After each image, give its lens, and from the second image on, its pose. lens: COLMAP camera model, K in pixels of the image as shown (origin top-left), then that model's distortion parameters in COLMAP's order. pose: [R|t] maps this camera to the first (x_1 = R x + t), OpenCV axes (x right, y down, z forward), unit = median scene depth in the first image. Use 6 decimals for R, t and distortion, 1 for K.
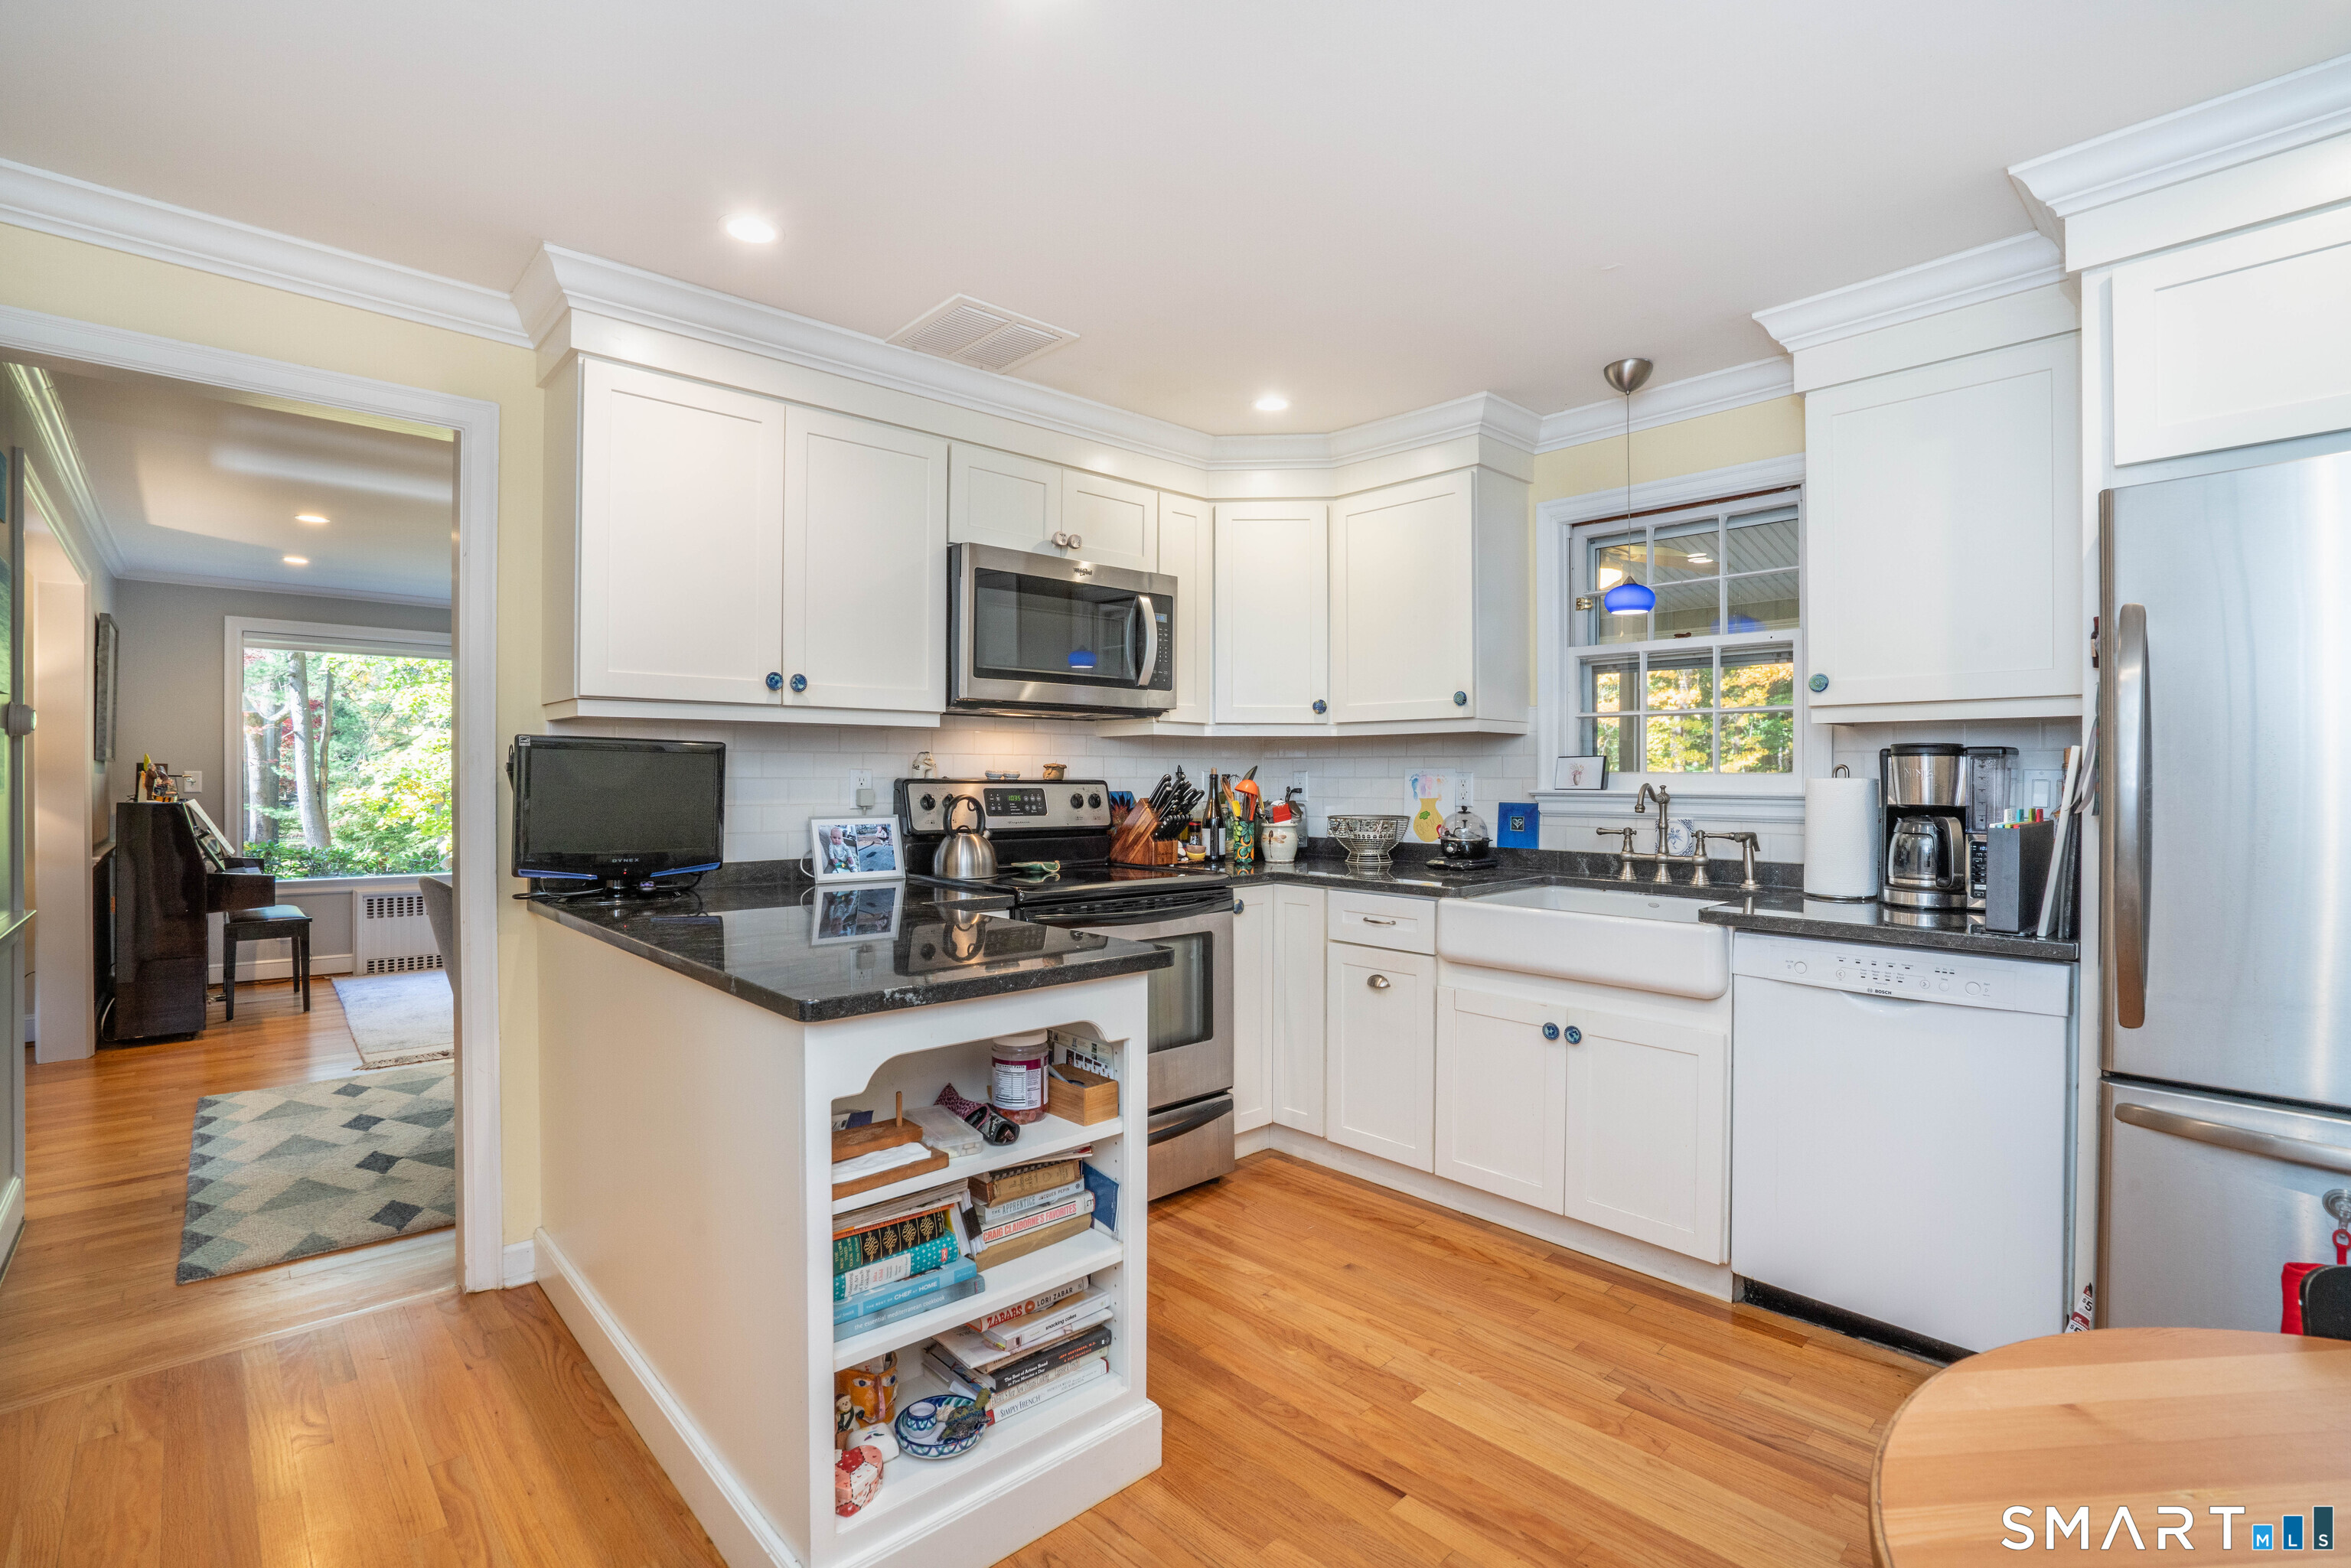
lens RADIAL K [[1097.8, 0, 1160.0], [0, 1097.8, 774.8], [0, 0, 1]] dist [-0.003606, -0.000288]
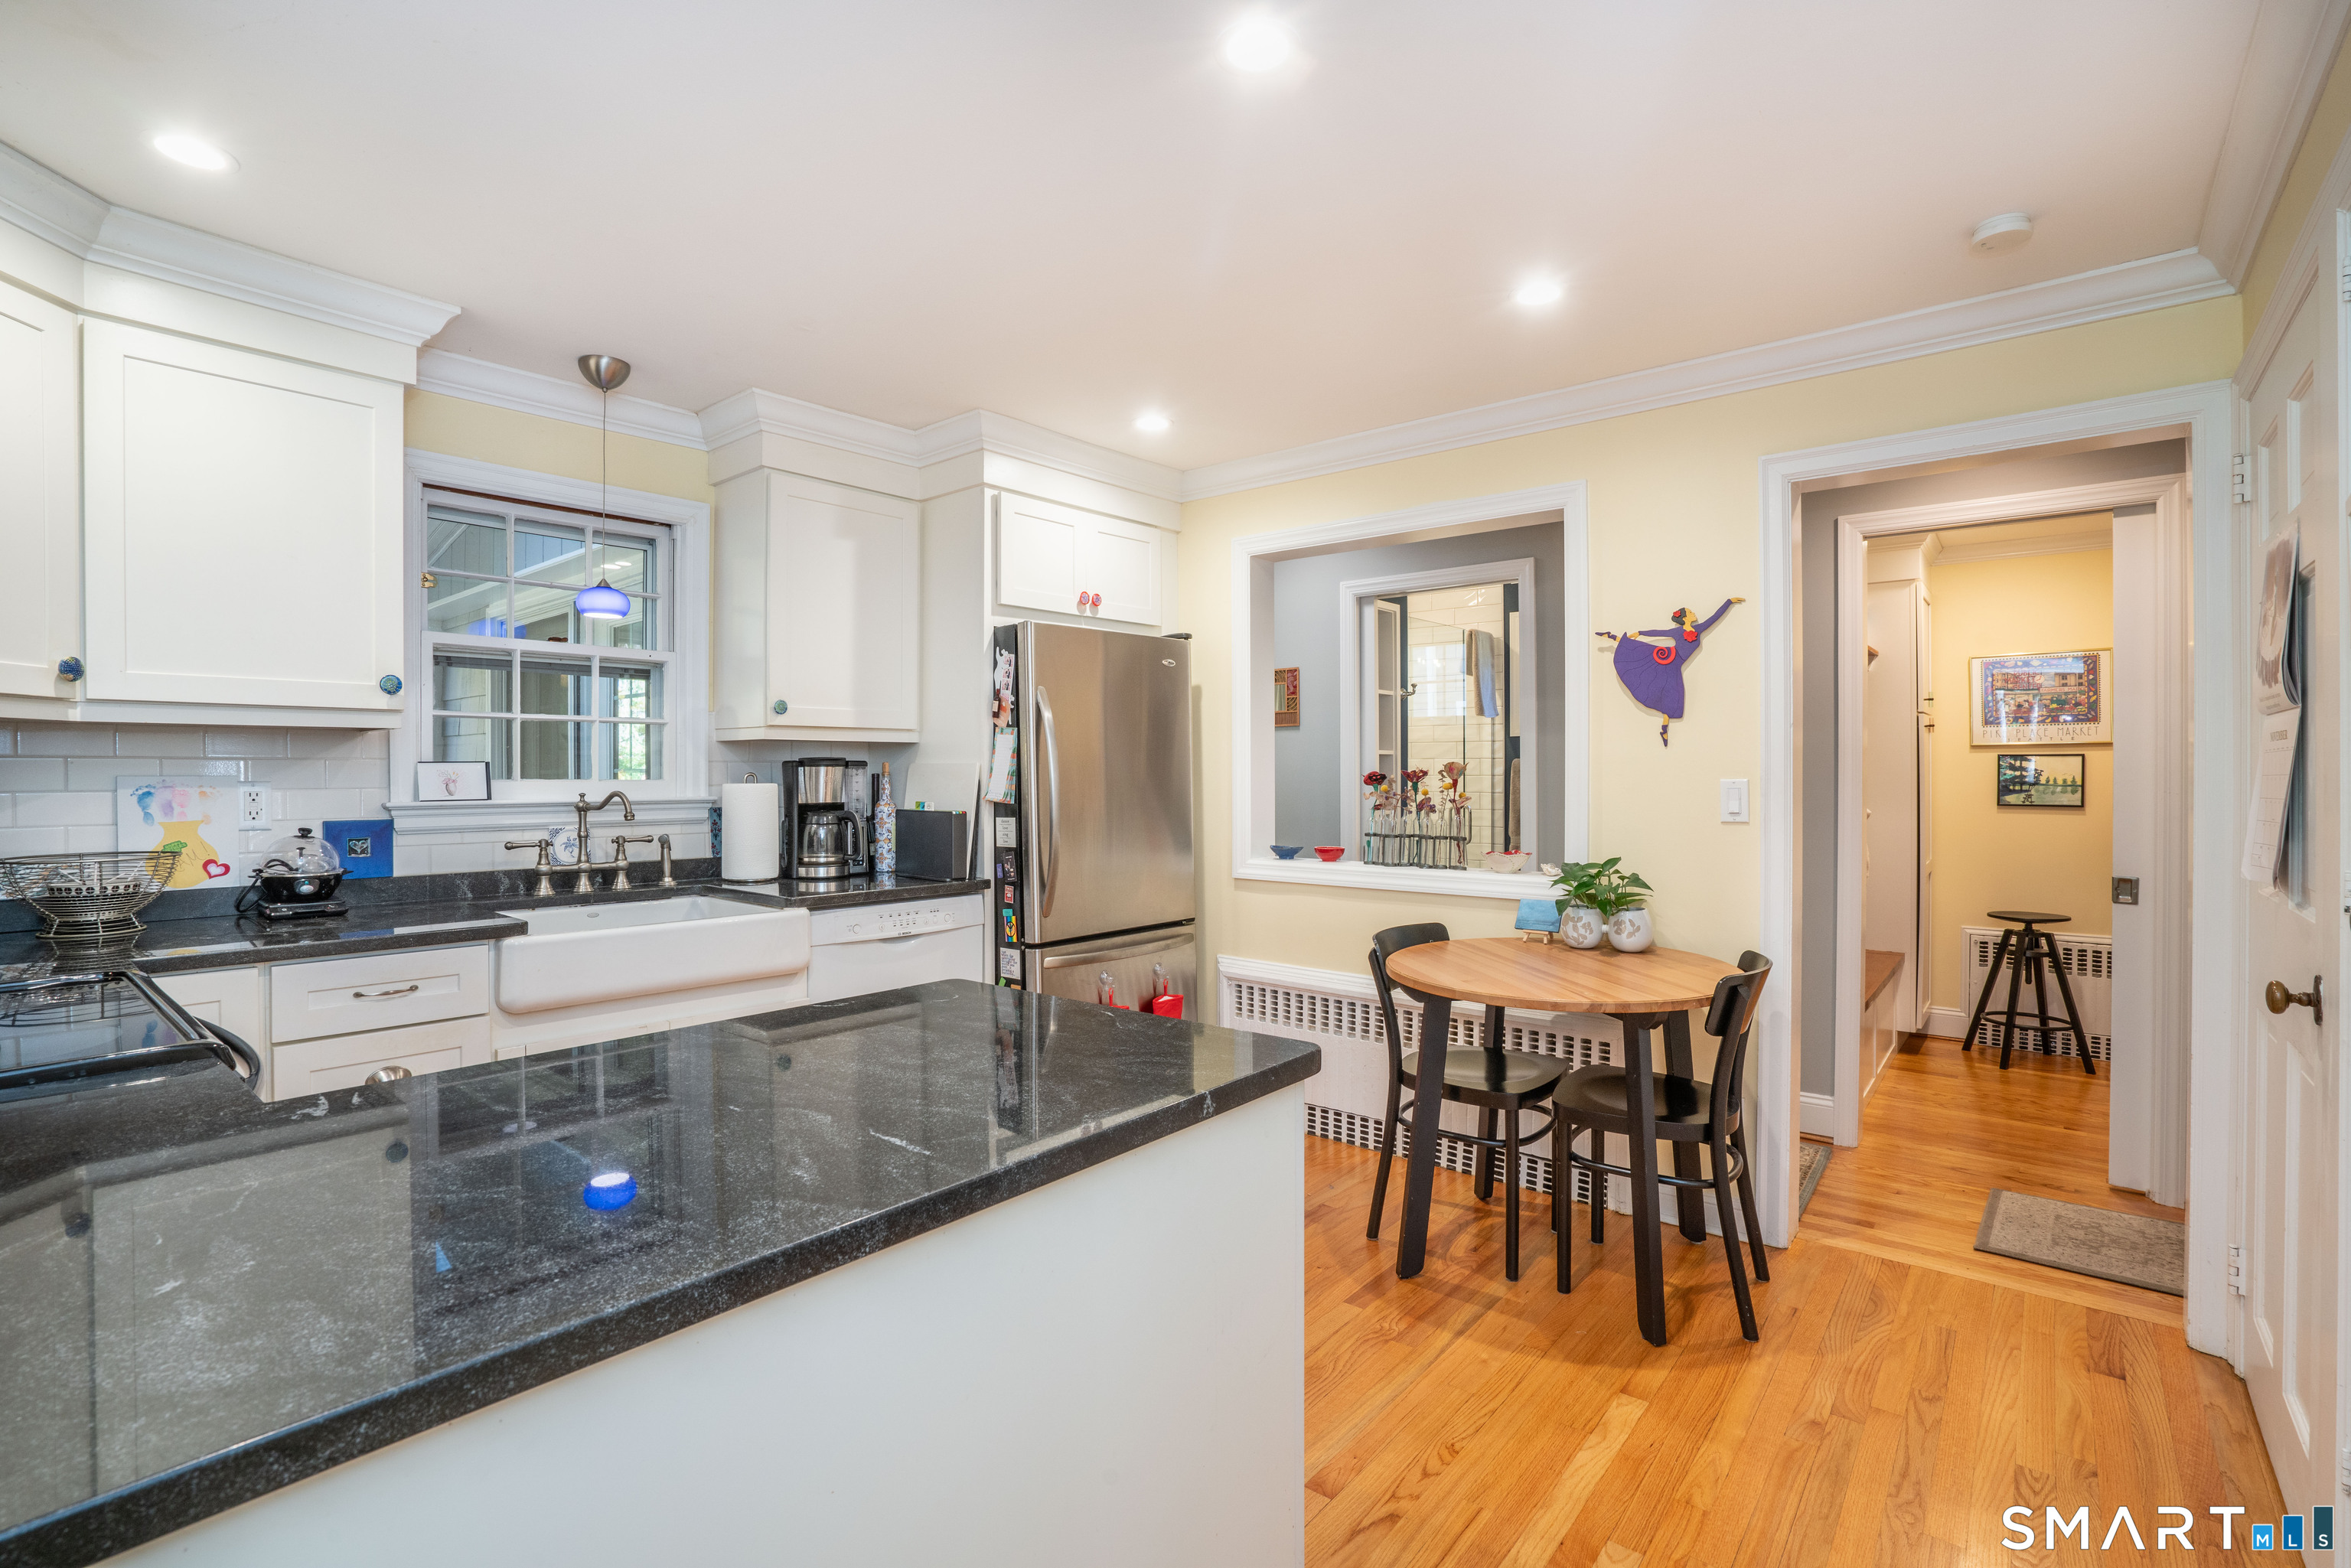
lens RADIAL K [[1097.8, 0, 1160.8], [0, 1097.8, 784.7], [0, 0, 1]] dist [-0.003606, -0.000288]
pose [[-0.101242, -0.011614, 0.994794, -0.586167], [0.002875, 0.999924, 0.011966, -0.008307], [-0.994858, 0.004071, -0.101201, 0.600205]]
